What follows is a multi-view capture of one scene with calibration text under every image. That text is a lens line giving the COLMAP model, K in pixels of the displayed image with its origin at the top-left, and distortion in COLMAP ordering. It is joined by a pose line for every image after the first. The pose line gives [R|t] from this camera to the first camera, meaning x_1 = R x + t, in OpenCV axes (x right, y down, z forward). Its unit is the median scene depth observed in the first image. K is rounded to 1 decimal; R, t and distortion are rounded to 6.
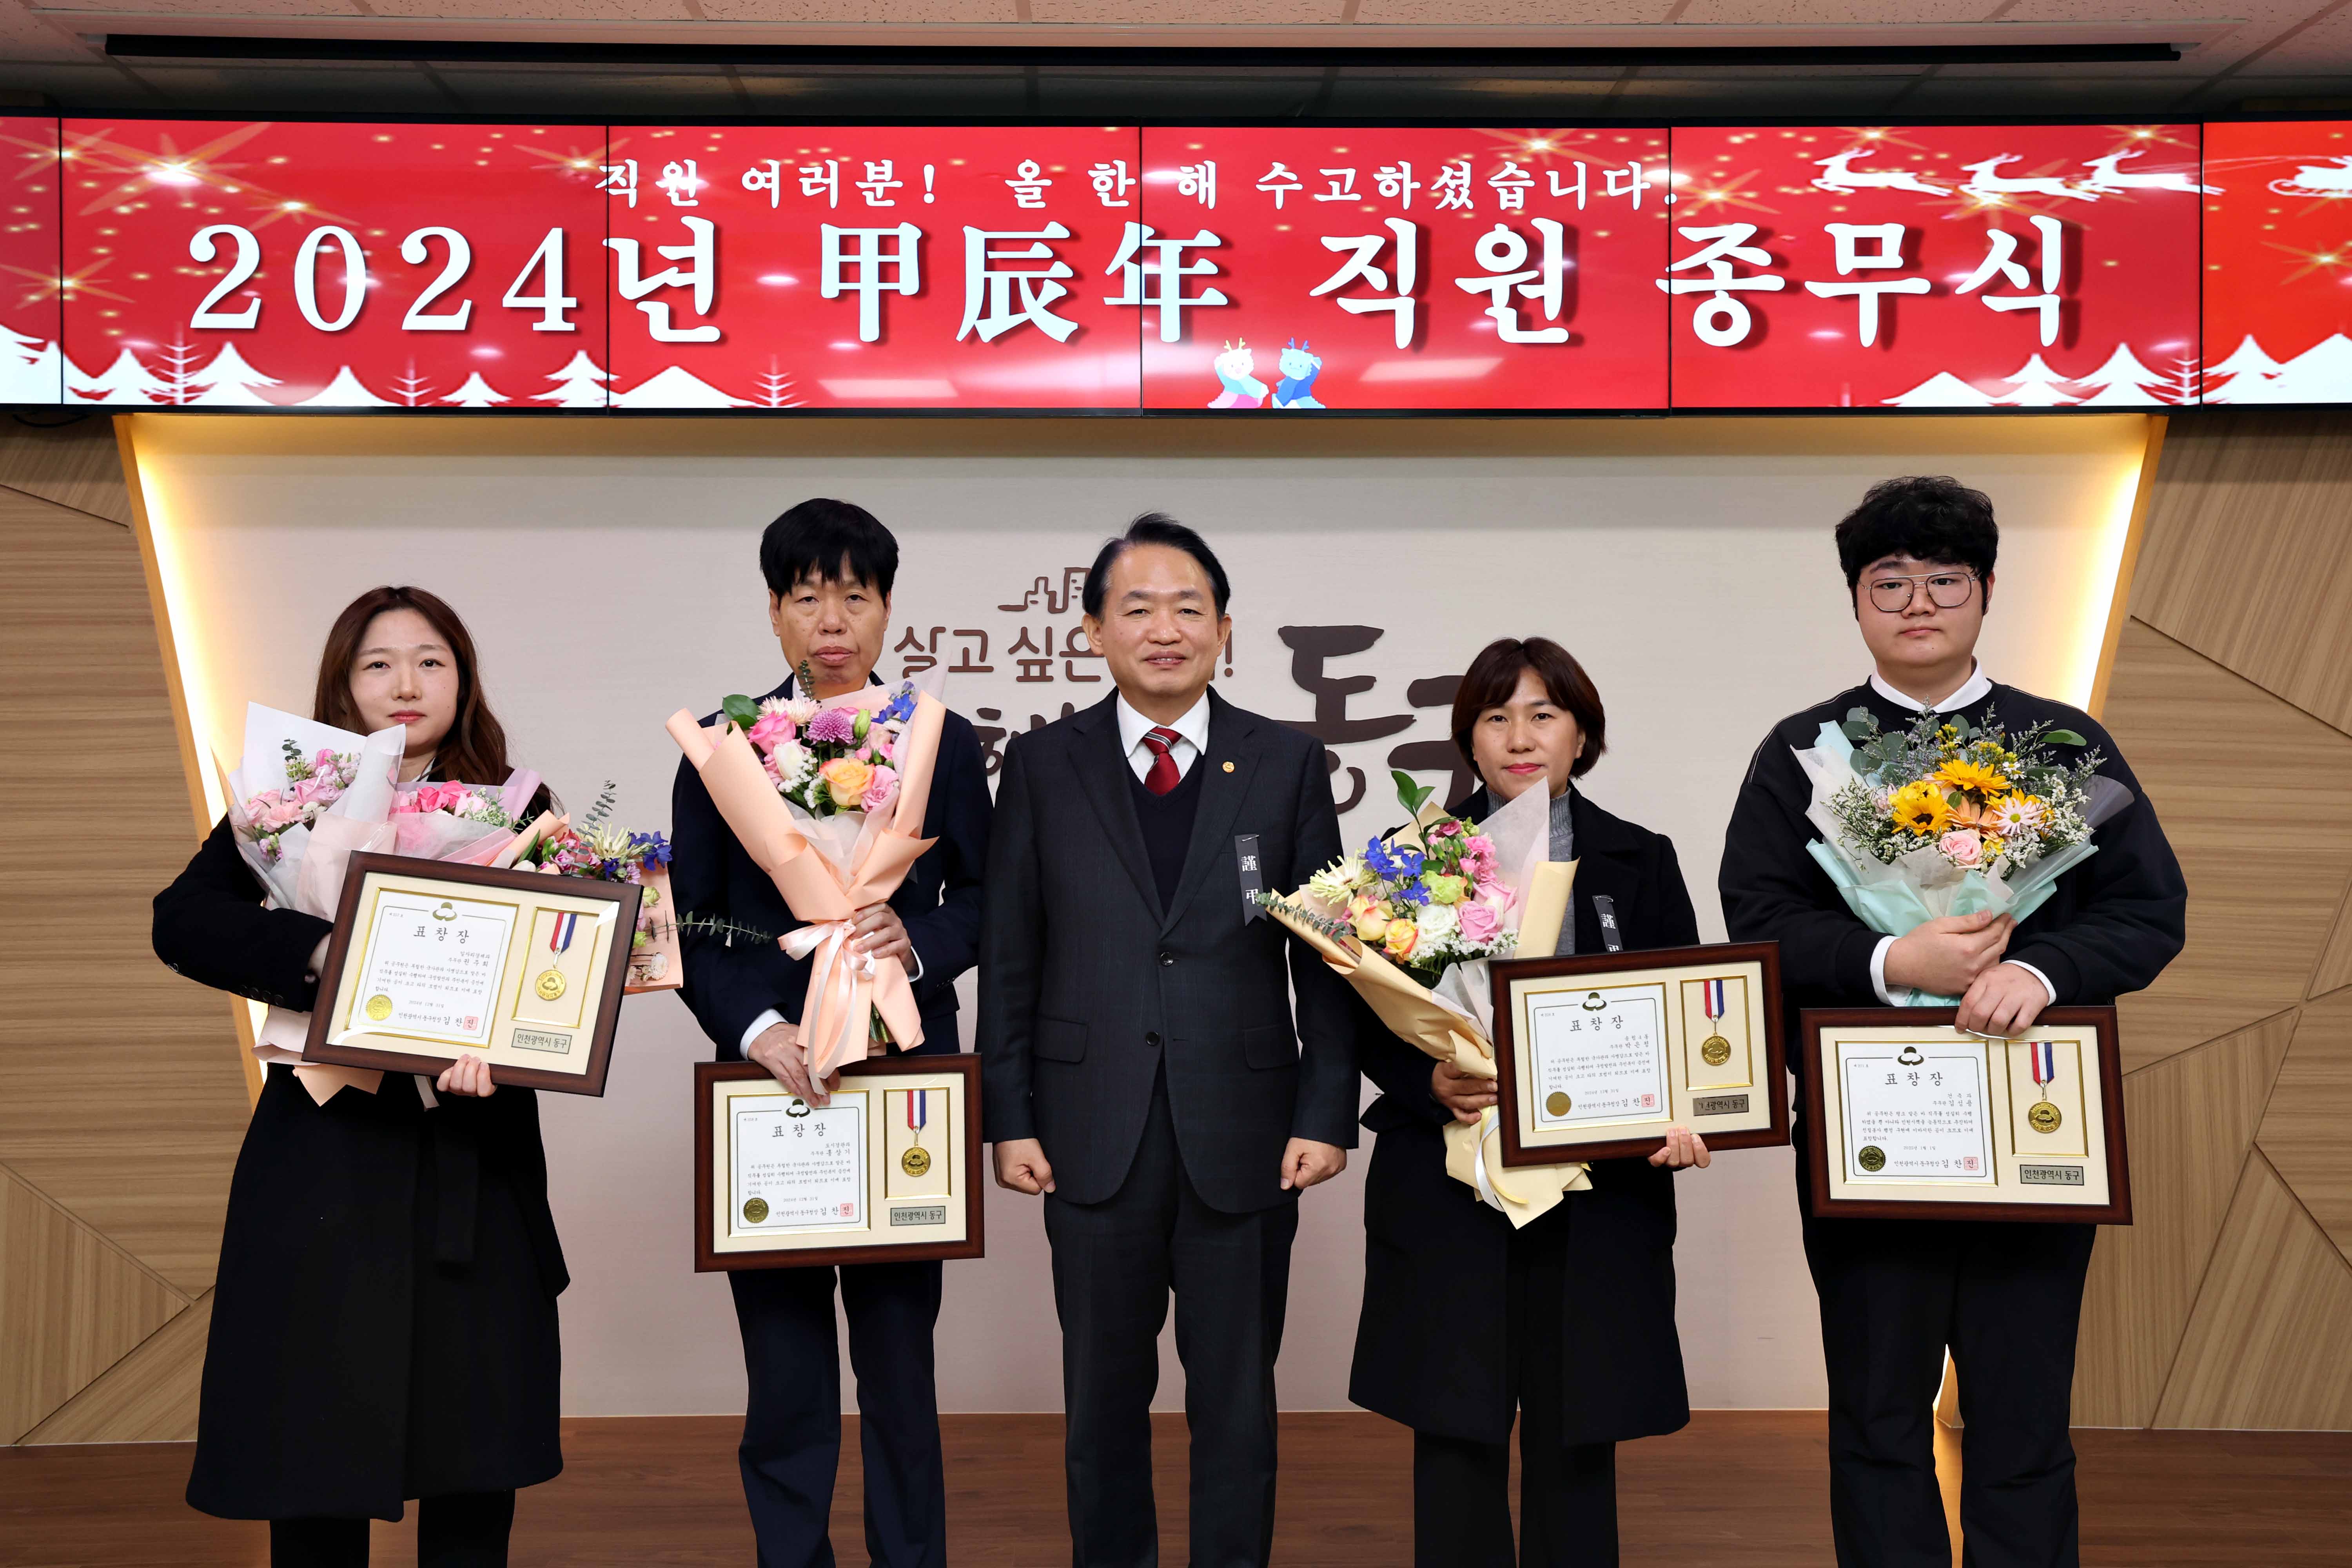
lens RADIAL K [[2065.6, 0, 1160.0], [0, 2065.6, 708.9], [0, 0, 1]] dist [0.010496, 0.068352]
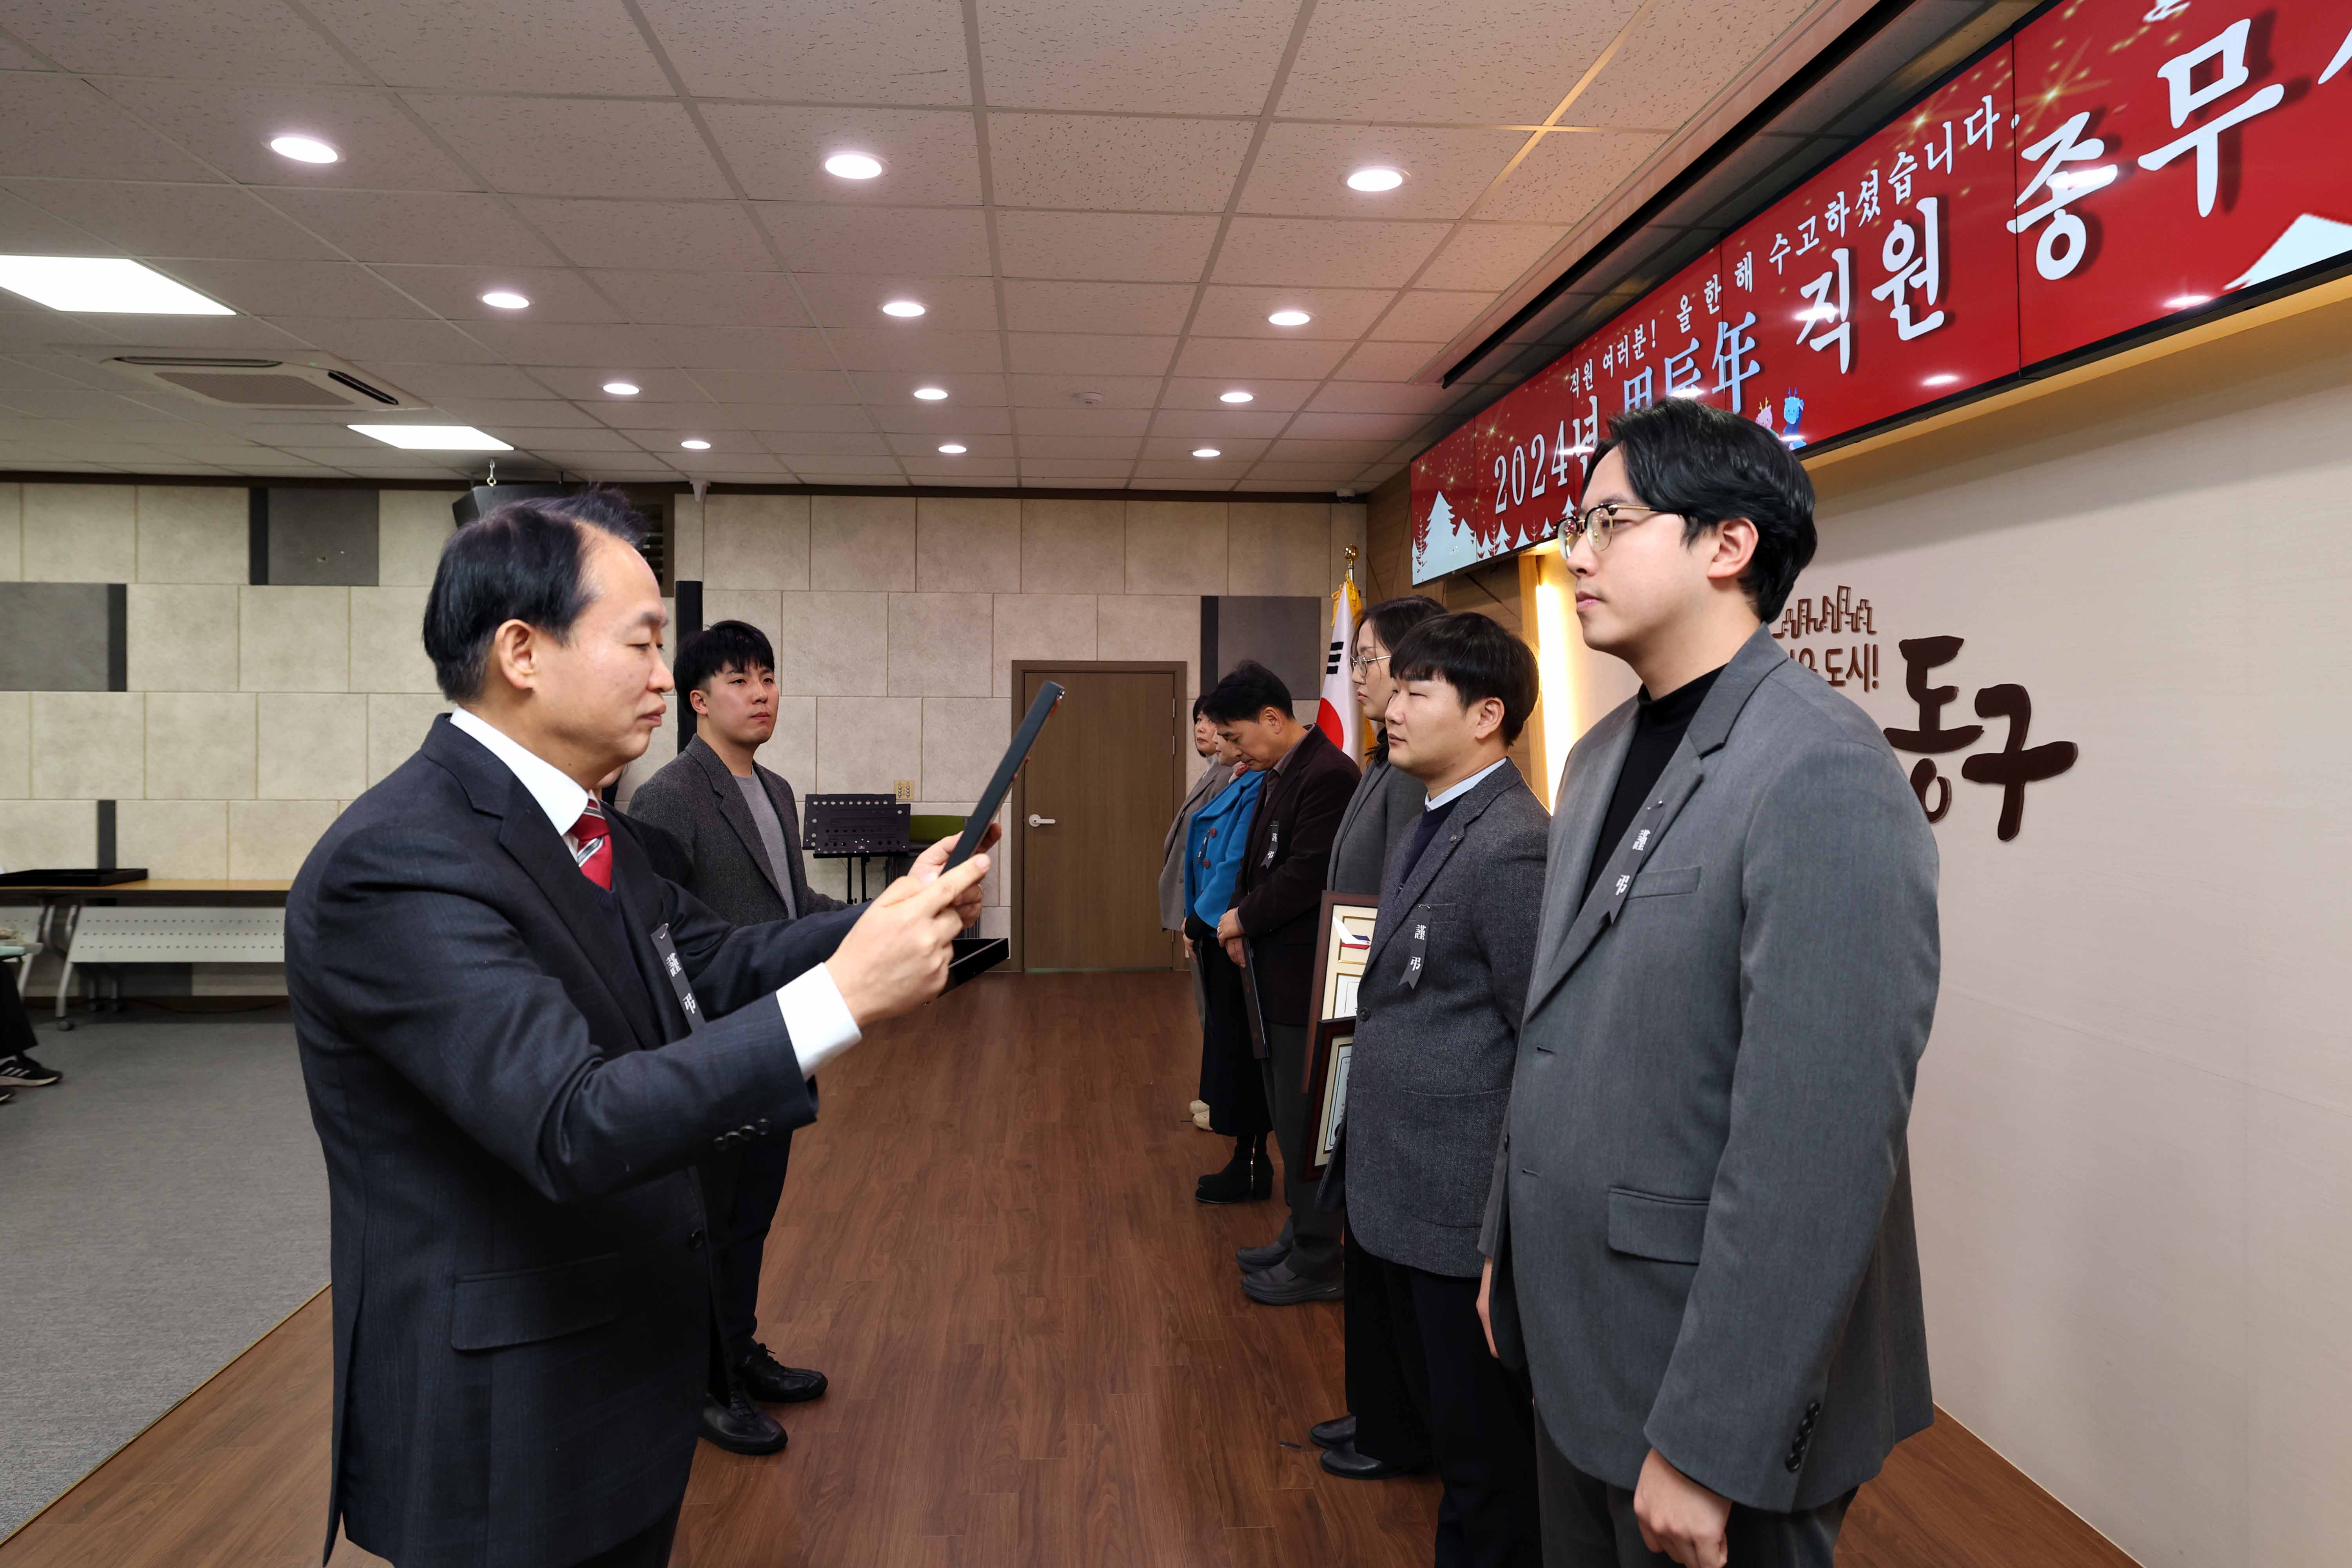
lens RADIAL K [[1453.5, 0, 1145.7], [0, 1453.5, 719.6], [0, 0, 1]] dist [-0.033576, 0.037661]
pose [[0.047068, 0.006866, -0.998868, 0.822665], [0.029167, 0.999541, 0.008245, -0.017684], [0.998466, -0.029522, 0.046846, 0.613348]]
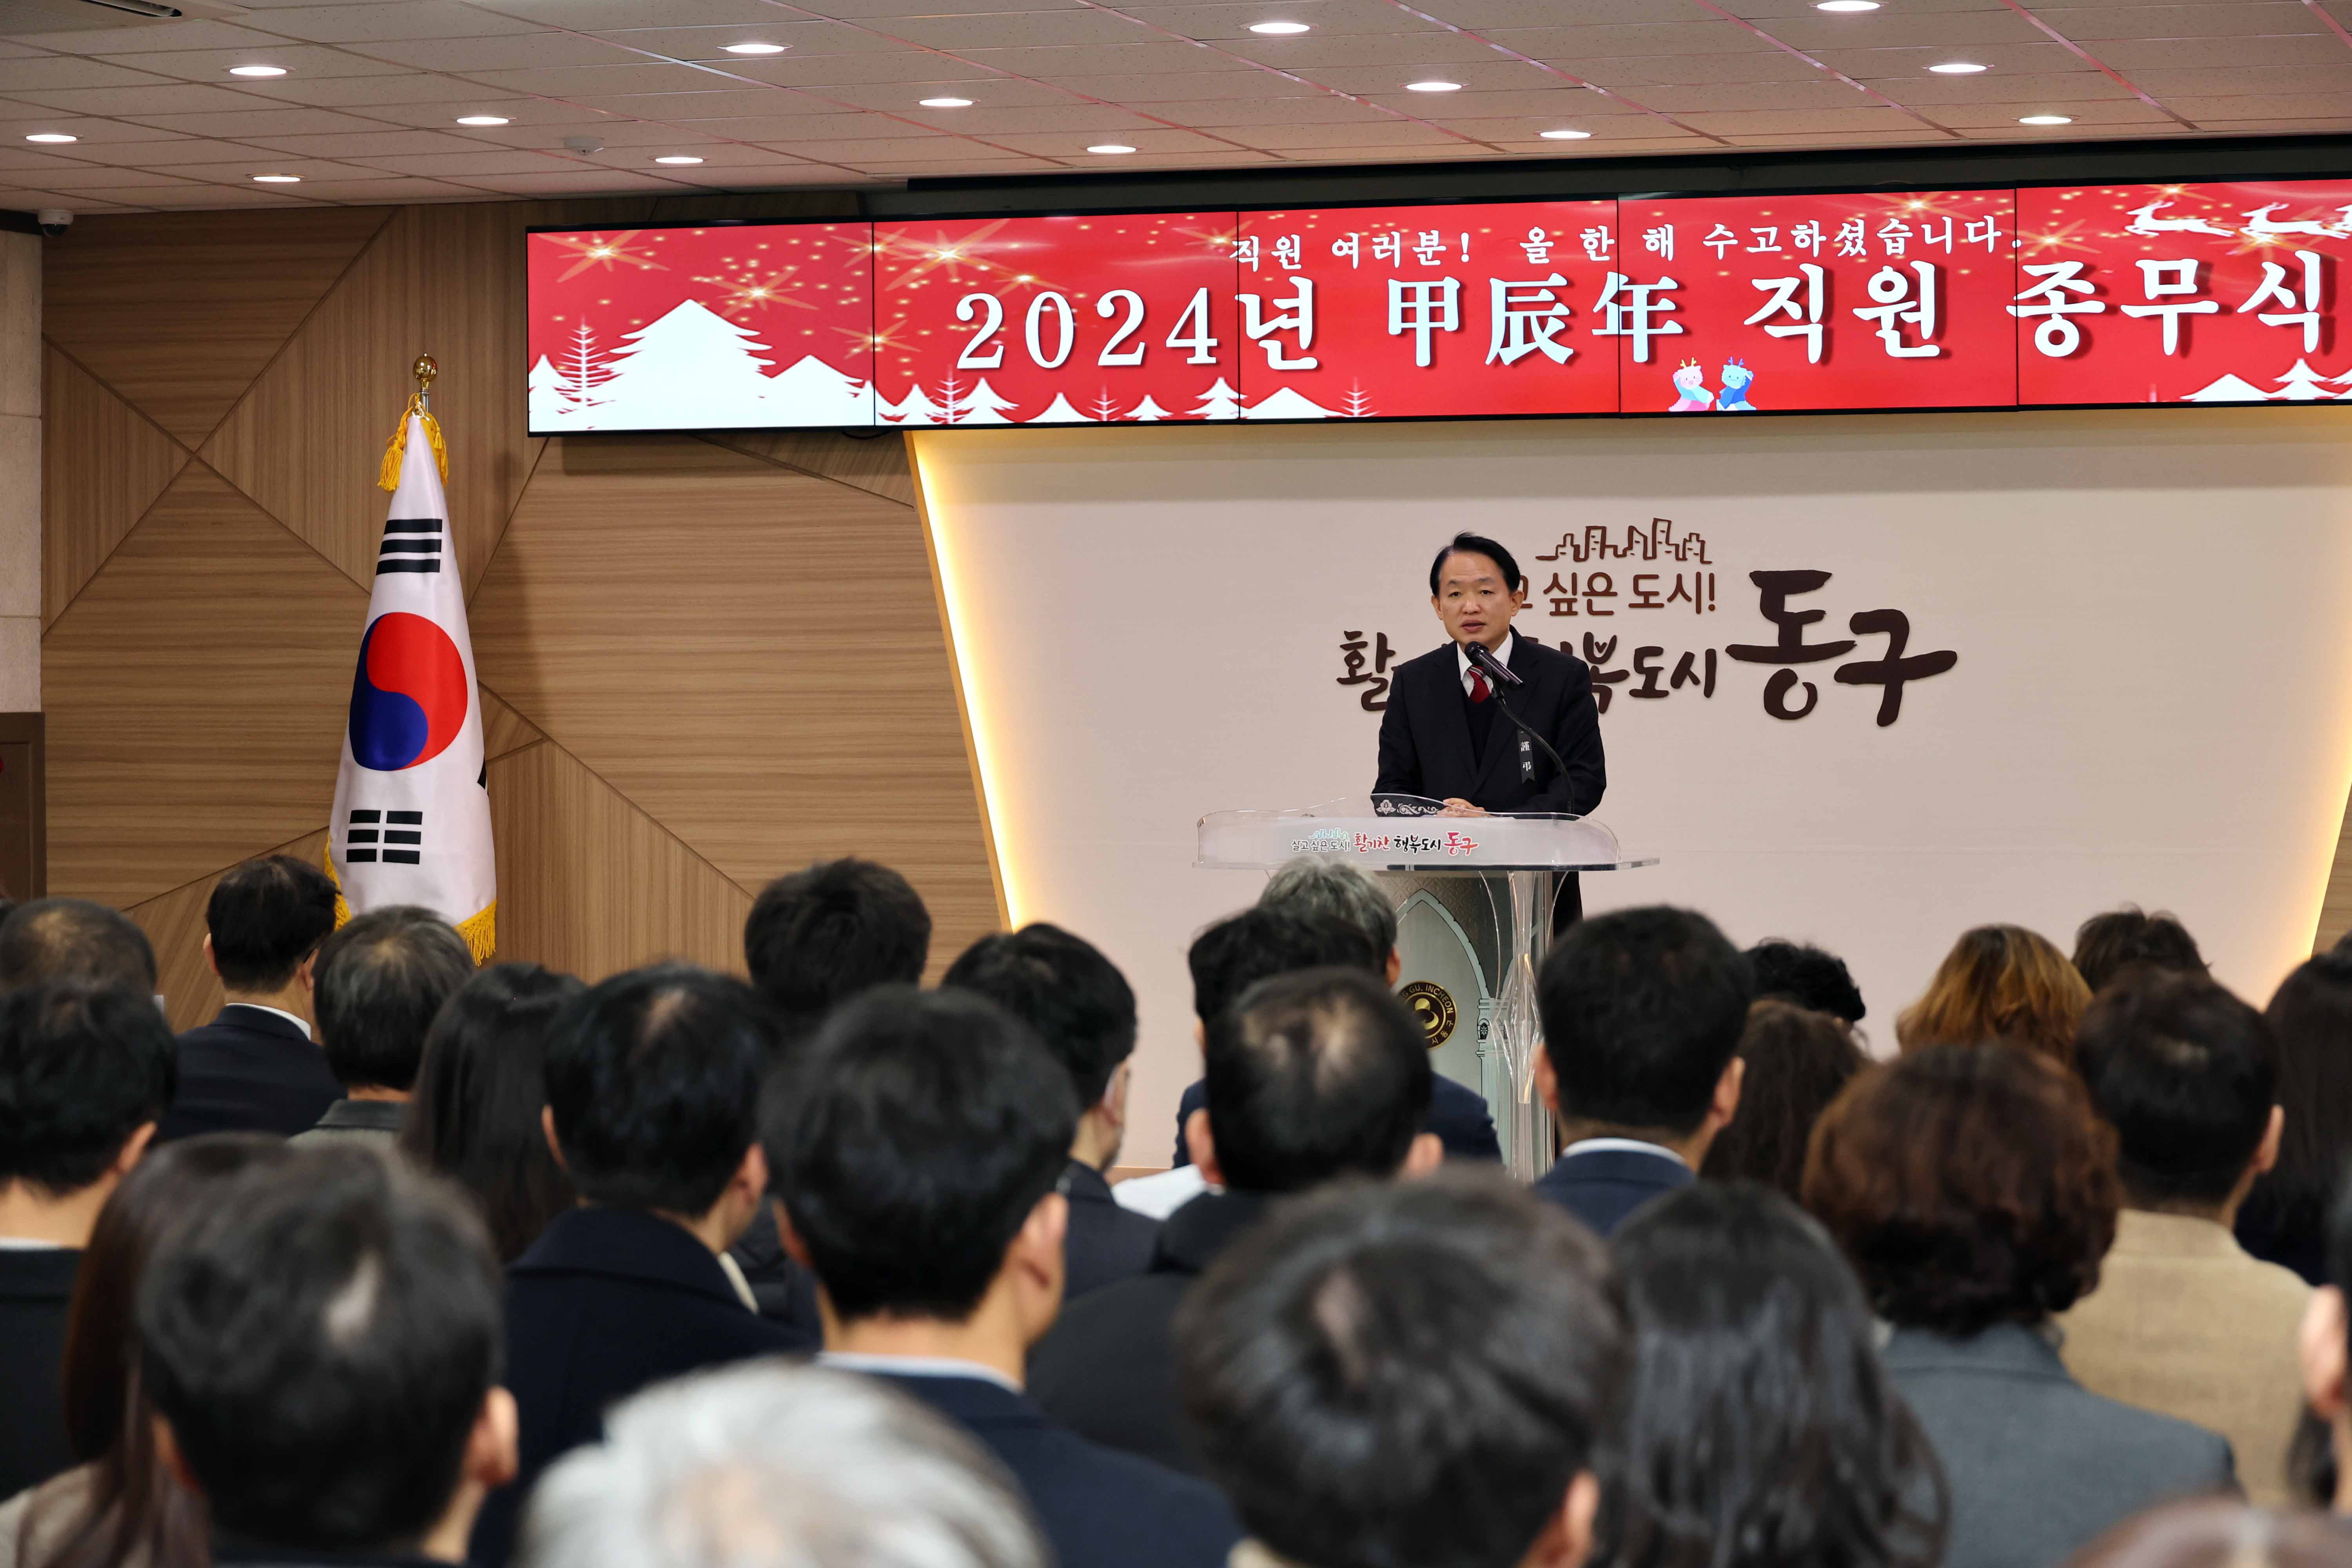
lens RADIAL K [[5677.4, 0, 1176.0], [0, 5677.4, 784.0], [0, 0, 1]] dist [-0.086922, -0.357065]
pose [[0.943653, 0.005037, -0.330897, 0.926591], [0.011879, 0.998724, 0.049079, -0.089242], [0.330722, -0.050244, 0.942390, -2.534341]]
